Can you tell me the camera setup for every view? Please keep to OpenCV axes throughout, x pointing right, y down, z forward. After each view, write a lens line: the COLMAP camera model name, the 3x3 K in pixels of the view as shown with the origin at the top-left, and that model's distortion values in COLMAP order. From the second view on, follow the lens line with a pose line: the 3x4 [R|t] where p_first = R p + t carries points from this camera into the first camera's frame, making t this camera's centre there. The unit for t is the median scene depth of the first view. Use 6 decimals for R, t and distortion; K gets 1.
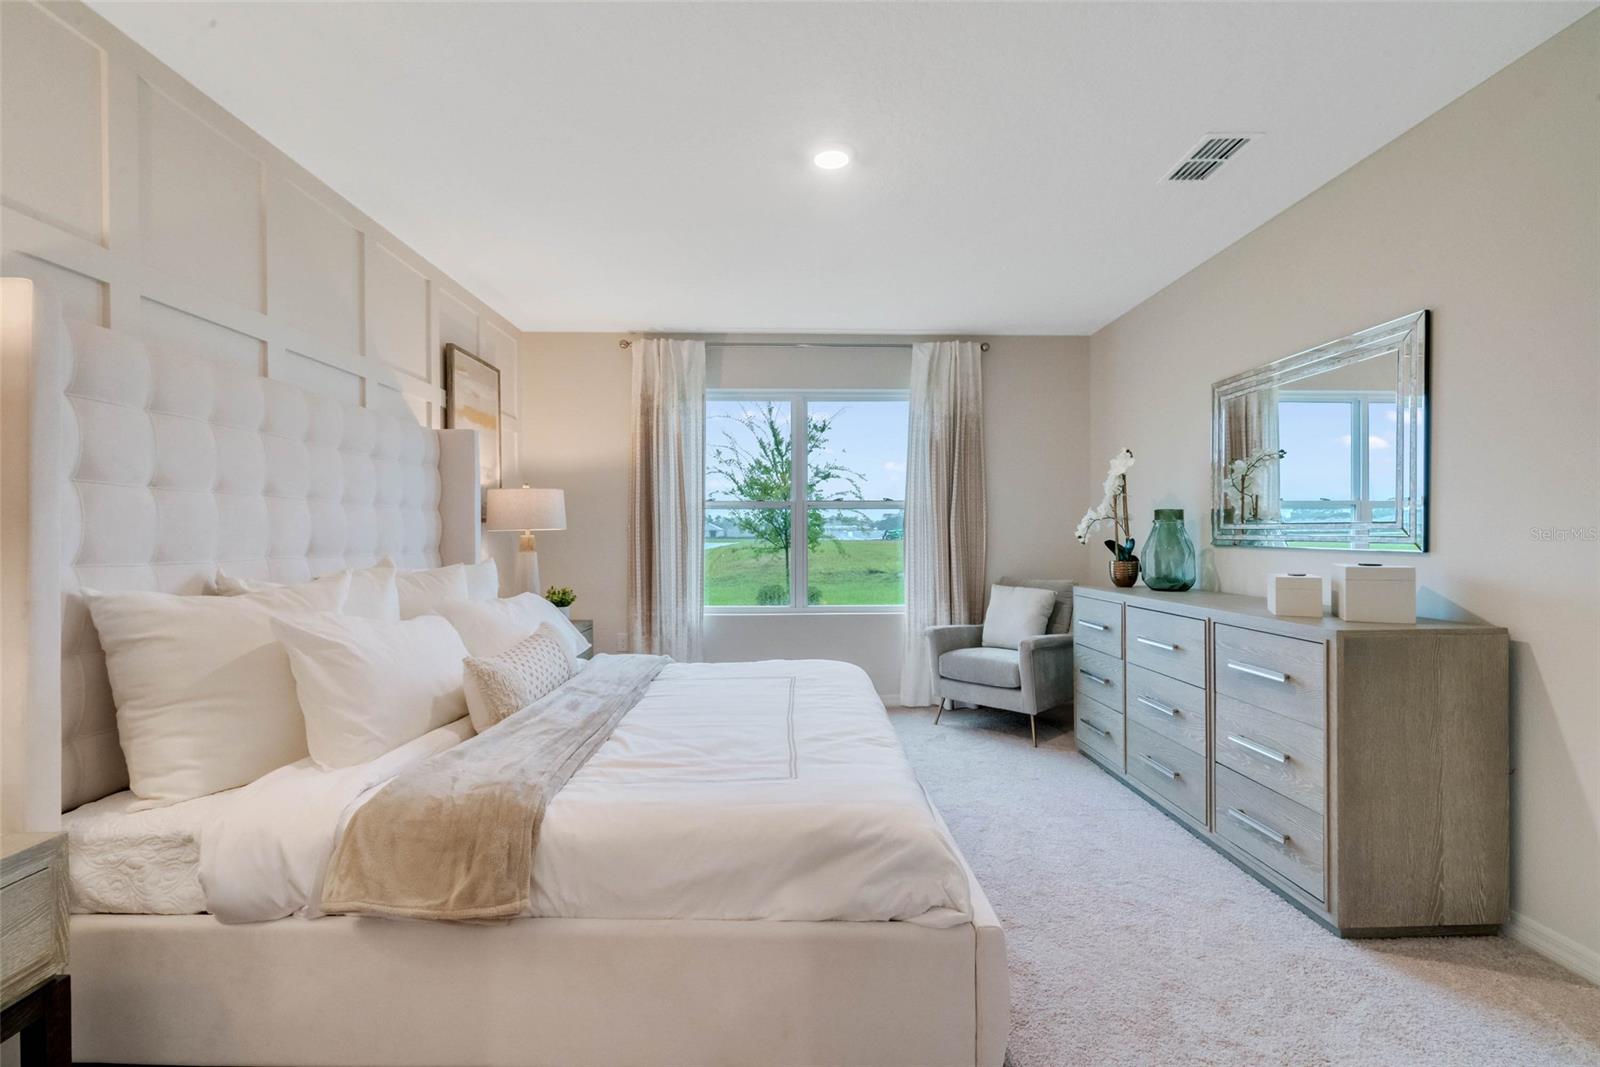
lens RADIAL K [[725.9, 0, 800.3], [0, 725.9, 547.6], [0, 0, 1]] dist [-0.000440, 0.000039]
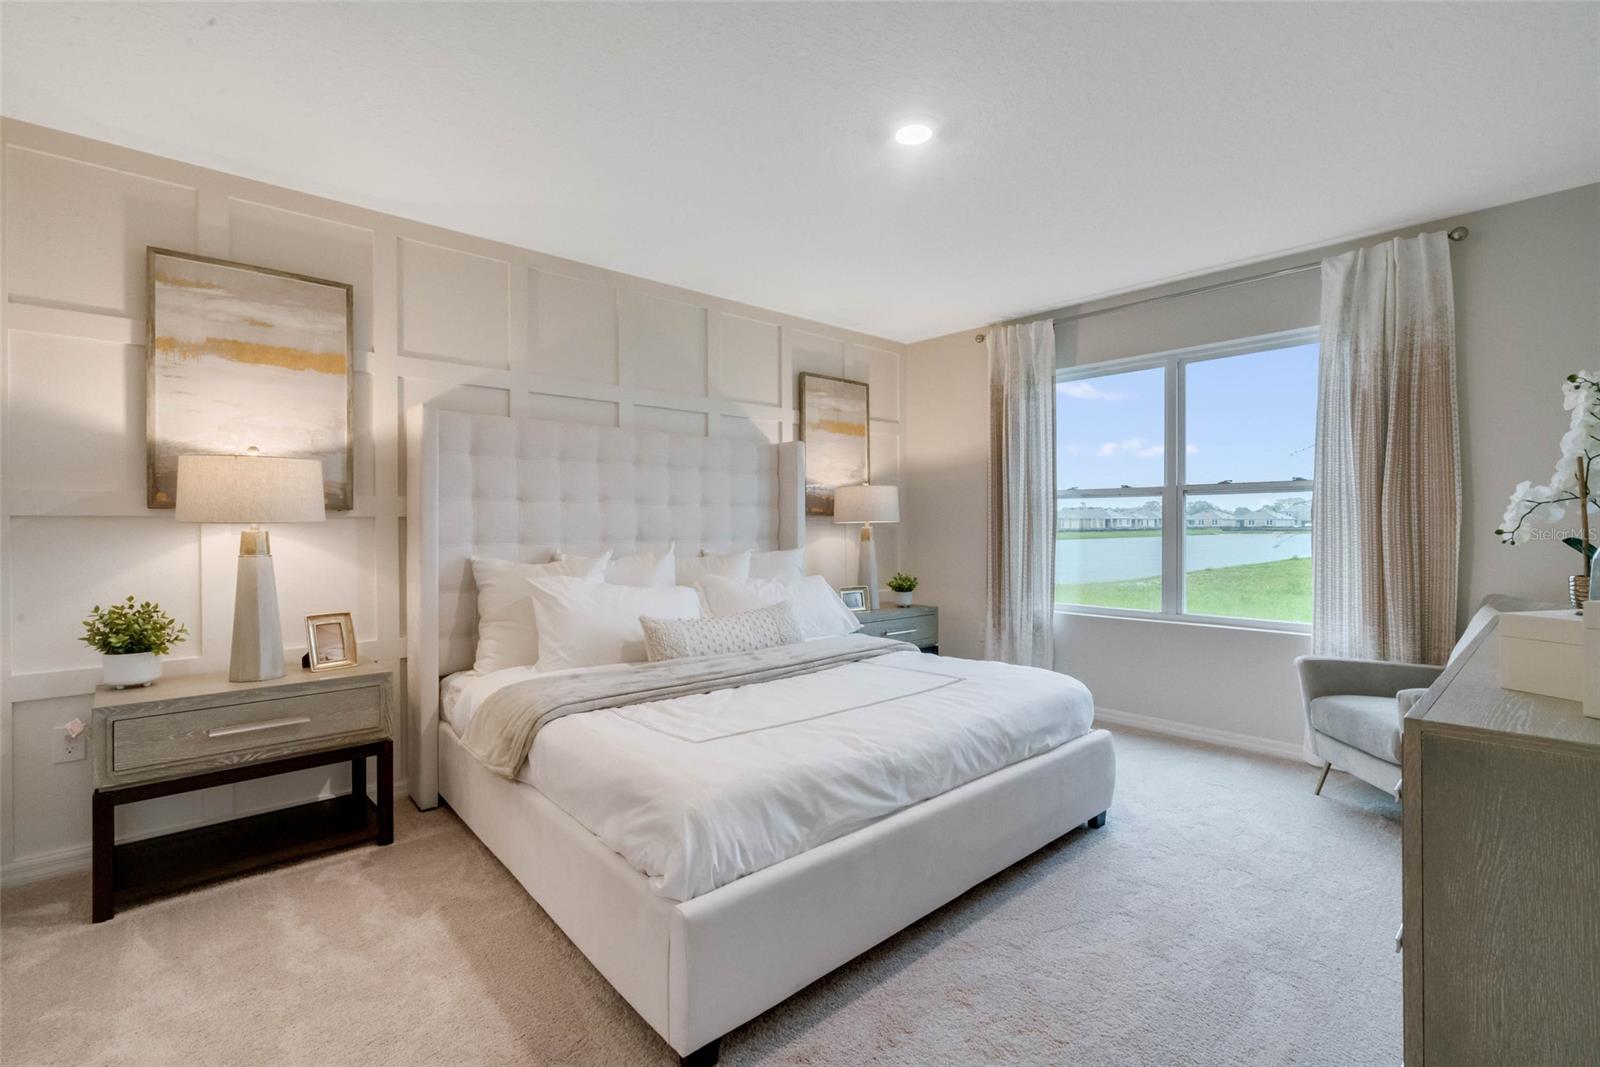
lens RADIAL K [[725.9, 0, 800.3], [0, 725.9, 547.6], [0, 0, 1]] dist [-0.000440, 0.000039]
pose [[0.658976, 0.024874, -0.751753, 0.363361], [-0.014166, 0.999686, 0.020660, -0.005619], [0.752031, -0.002965, 0.659121, 0.143736]]
